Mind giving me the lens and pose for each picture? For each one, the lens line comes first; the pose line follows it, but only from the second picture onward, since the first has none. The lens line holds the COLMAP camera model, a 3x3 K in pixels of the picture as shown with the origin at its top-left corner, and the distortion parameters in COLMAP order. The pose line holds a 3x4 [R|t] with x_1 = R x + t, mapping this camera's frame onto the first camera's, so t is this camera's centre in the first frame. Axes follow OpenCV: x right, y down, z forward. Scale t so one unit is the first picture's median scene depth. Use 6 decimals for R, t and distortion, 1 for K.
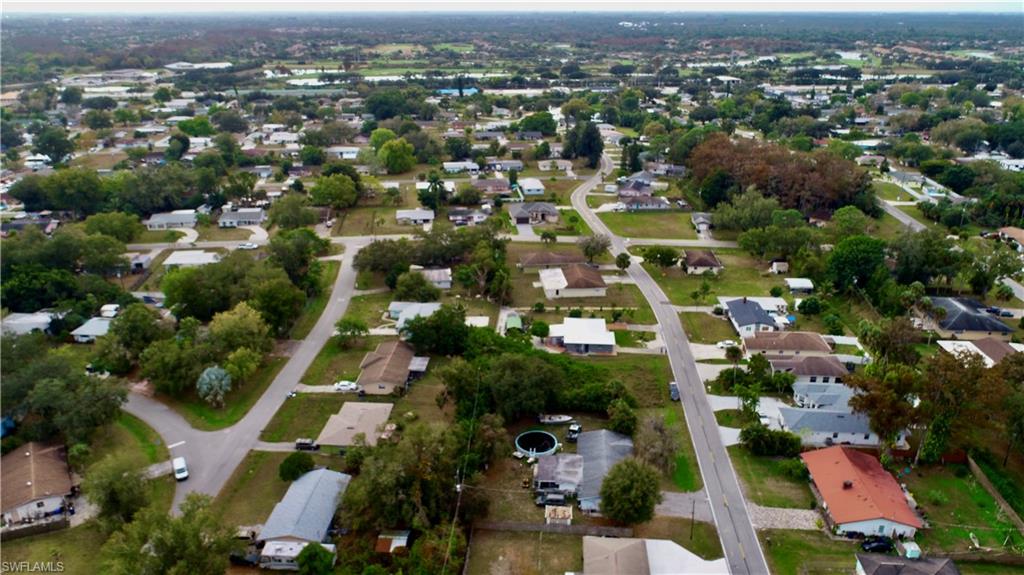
lens RADIAL K [[698.1, 0, 512.0], [0, 698.1, 287.5], [0, 0, 1]] dist [0.001564, -0.000646]
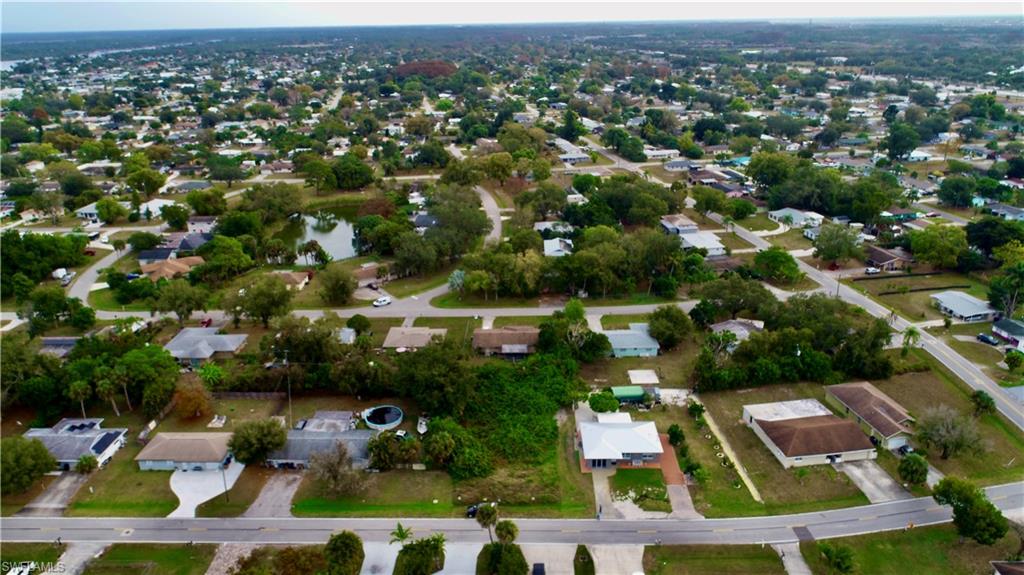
lens RADIAL K [[698.1, 0, 512.0], [0, 698.1, 287.5], [0, 0, 1]] dist [0.001564, -0.000646]
pose [[0.050022, 0.352592, -0.934439, 0.726182], [-0.349770, 0.882544, 0.314287, -0.270412], [0.935499, 0.311117, 0.167473, 0.685029]]
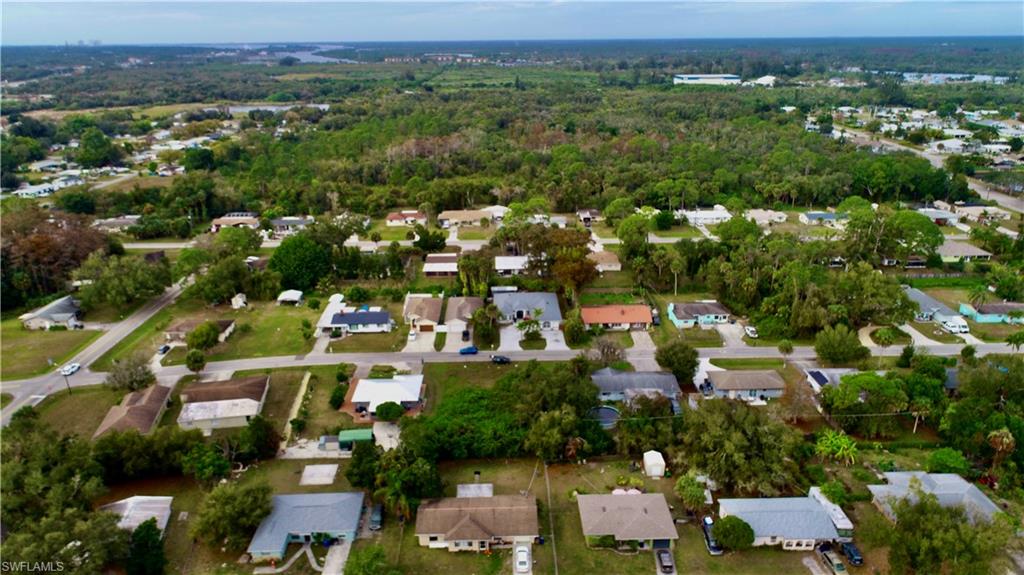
lens RADIAL K [[698.1, 0, 512.0], [0, 698.1, 287.5], [0, 0, 1]] dist [0.001564, -0.000646]
pose [[-0.091495, -0.339423, 0.936173, -0.684803], [0.377083, 0.858298, 0.348042, -0.294299], [-0.921649, 0.384859, 0.049461, 0.728519]]
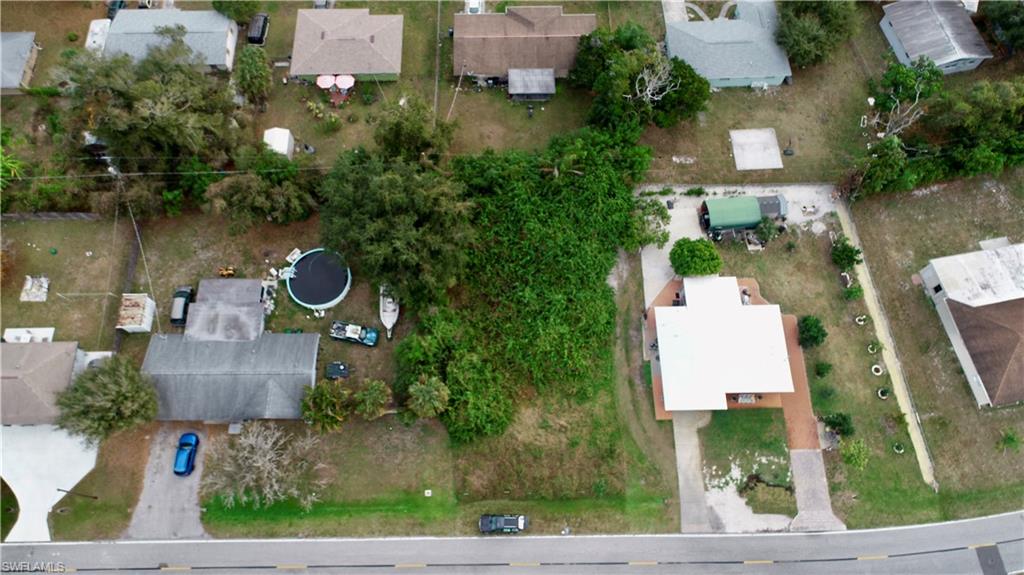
lens RADIAL K [[698.1, 0, 512.0], [0, 698.1, 287.5], [0, 0, 1]] dist [0.001564, -0.000646]
pose [[0.089405, 0.921023, -0.379108, 0.220565], [-0.367718, 0.384265, 0.846832, -0.280263], [0.925630, 0.063694, 0.373032, 0.673066]]
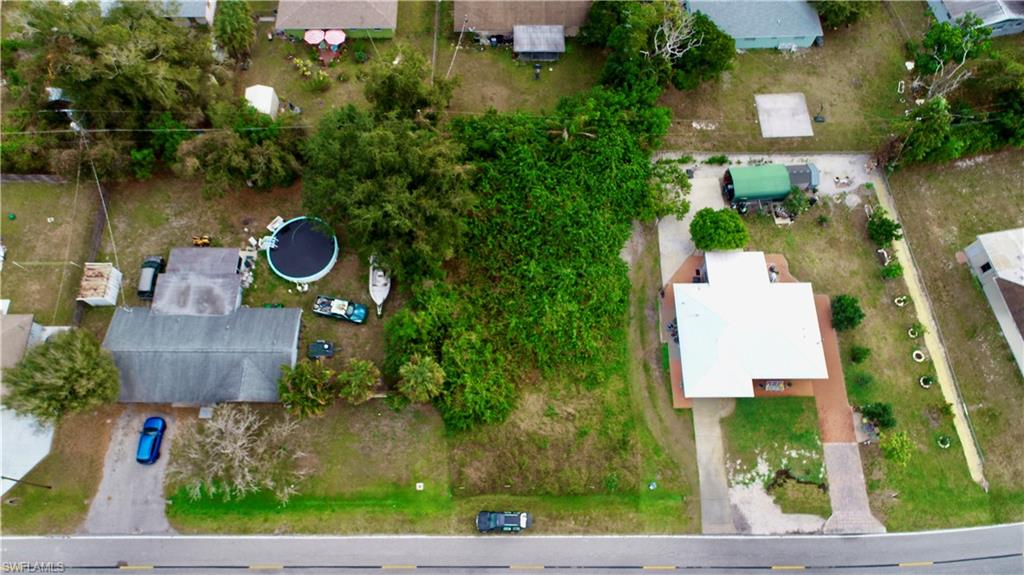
lens RADIAL K [[698.1, 0, 512.0], [0, 698.1, 287.5], [0, 0, 1]] dist [0.001564, -0.000646]
pose [[0.079083, 0.922582, -0.377609, 0.217907], [-0.371478, 0.378786, 0.847659, -0.236790], [0.925068, 0.073238, 0.372674, 0.688739]]
